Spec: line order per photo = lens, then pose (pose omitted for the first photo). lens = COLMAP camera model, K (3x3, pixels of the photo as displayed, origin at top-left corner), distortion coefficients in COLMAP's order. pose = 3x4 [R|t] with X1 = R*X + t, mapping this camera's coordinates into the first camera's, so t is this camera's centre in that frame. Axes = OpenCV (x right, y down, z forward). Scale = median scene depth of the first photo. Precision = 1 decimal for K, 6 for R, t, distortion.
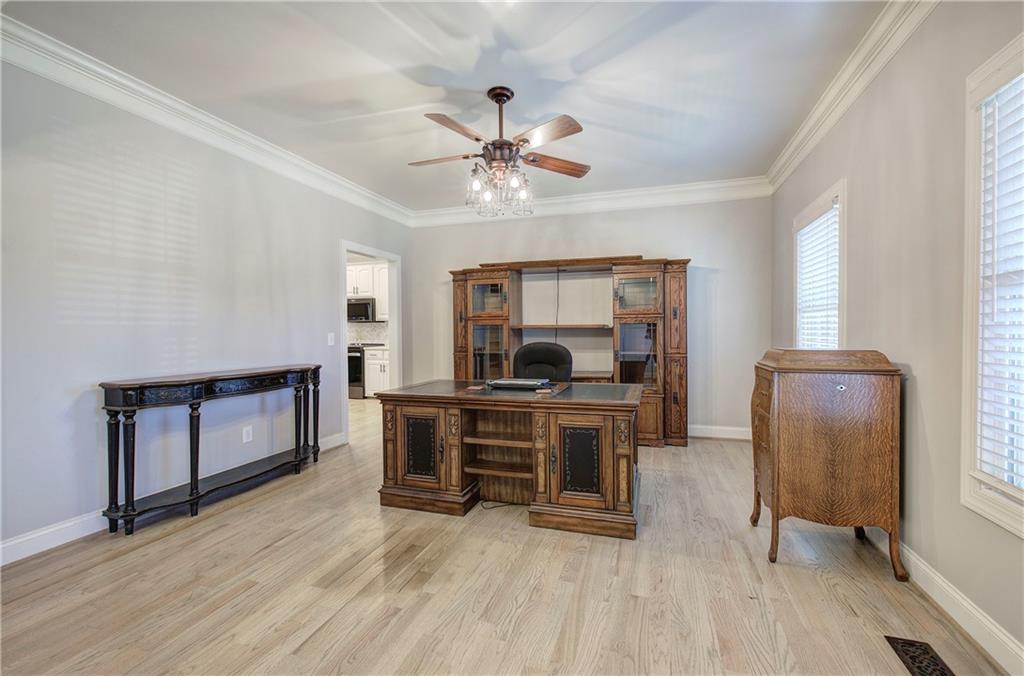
lens RADIAL K [[431.3, 0, 513.7], [0, 431.3, 337.3], [0, 0, 1]] dist [-0.003726, 0.000516]
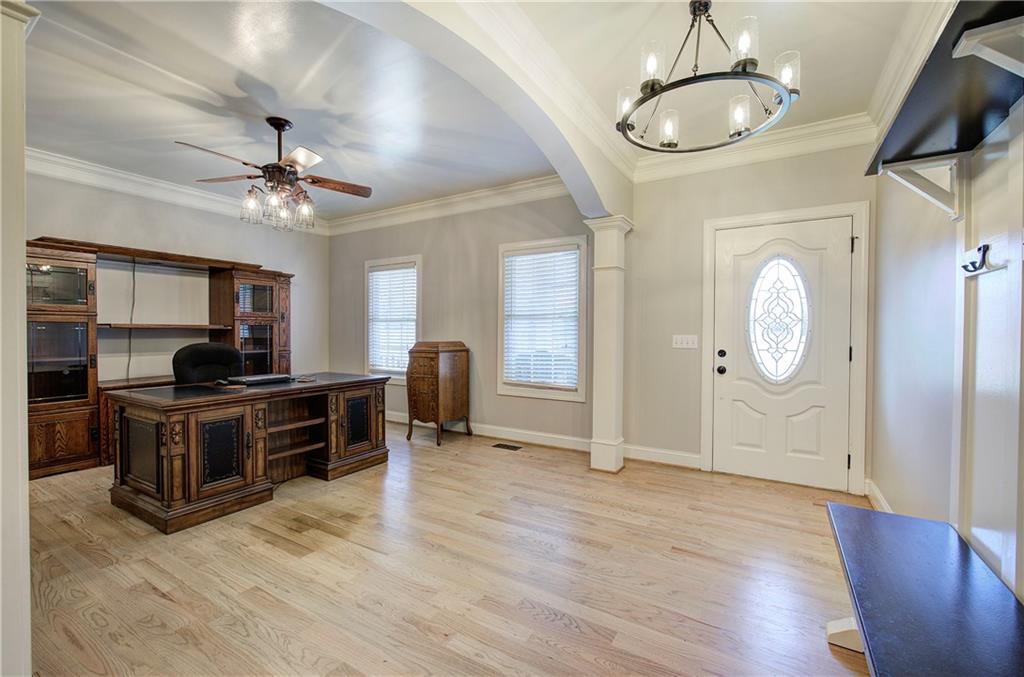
lens RADIAL K [[431.3, 0, 512.8], [0, 431.3, 339.2], [0, 0, 1]] dist [-0.003726, 0.000516]
pose [[0.230544, -0.008831, 0.973022, -1.048447], [0.010444, 0.999924, 0.006601, 0.005986], [-0.973006, 0.008641, 0.230618, 0.149351]]
